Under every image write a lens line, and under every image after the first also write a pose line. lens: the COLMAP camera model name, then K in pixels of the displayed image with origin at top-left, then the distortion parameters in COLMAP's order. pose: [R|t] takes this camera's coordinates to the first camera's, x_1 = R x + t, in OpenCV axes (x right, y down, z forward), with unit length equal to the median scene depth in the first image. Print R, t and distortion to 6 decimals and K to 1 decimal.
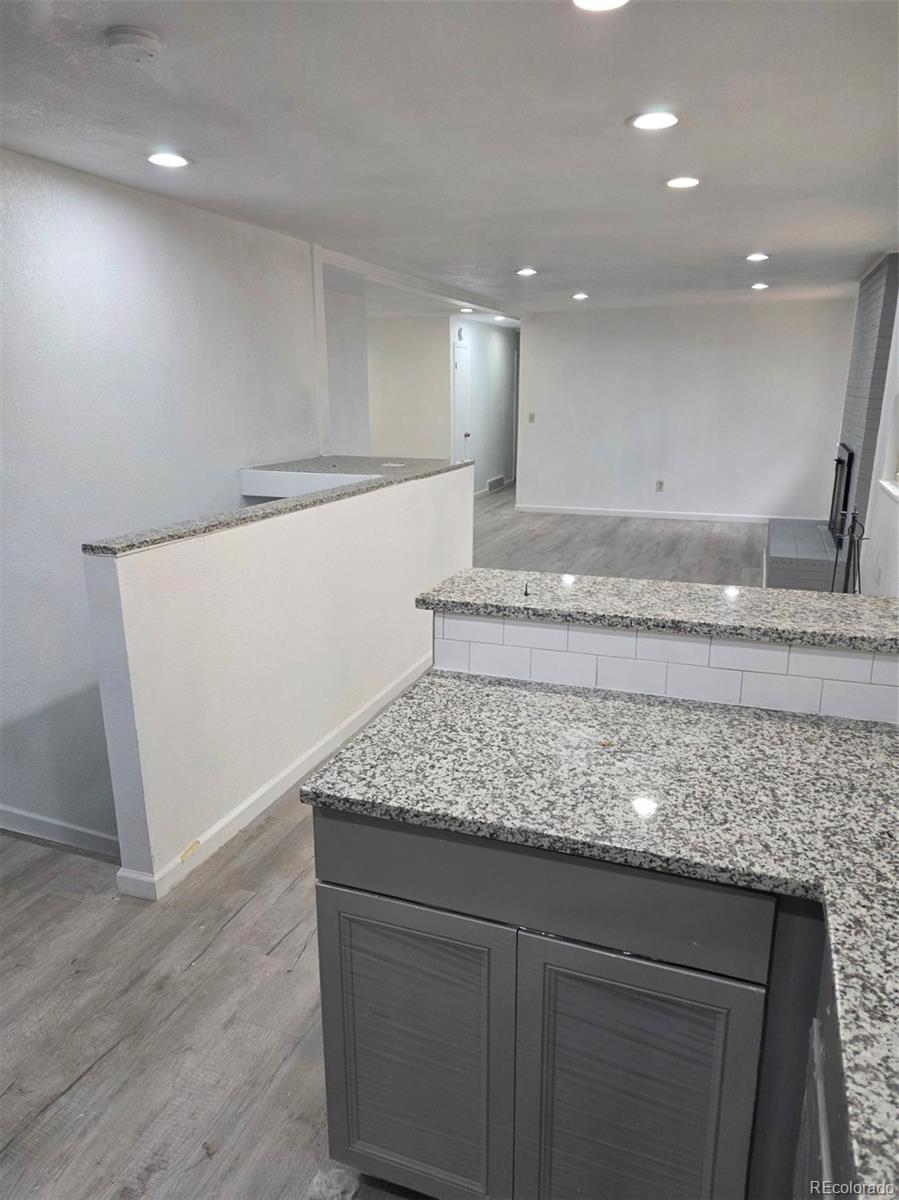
lens RADIAL K [[786.9, 0, 444.3], [0, 786.9, 606.6], [0, 0, 1]] dist [0.112465, -0.126677]
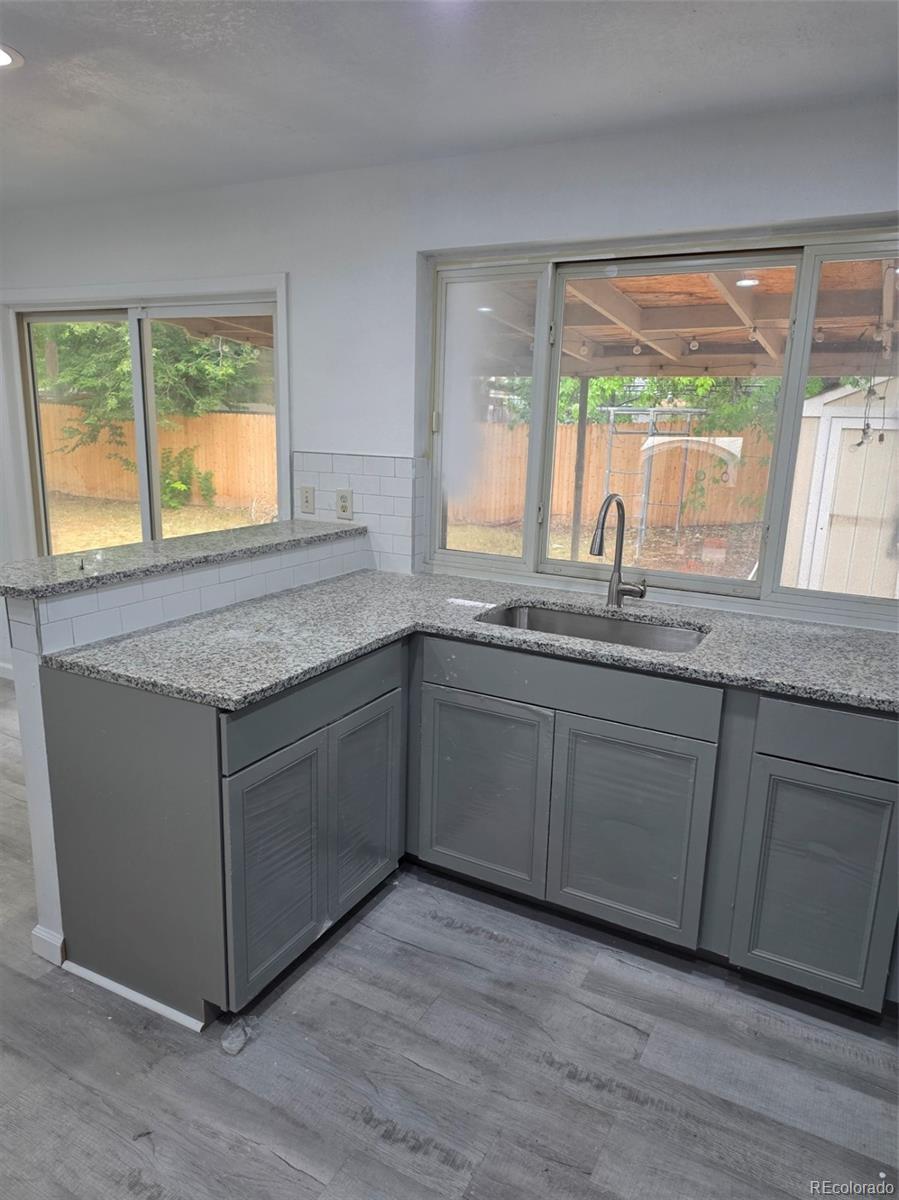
lens RADIAL K [[786.9, 0, 444.3], [0, 786.9, 606.6], [0, 0, 1]] dist [0.112465, -0.126677]
pose [[0.153828, -0.225140, 0.962106, -1.312454], [0.235971, 0.953893, 0.185490, -0.075649], [-0.959508, 0.198496, 0.199862, 0.365262]]
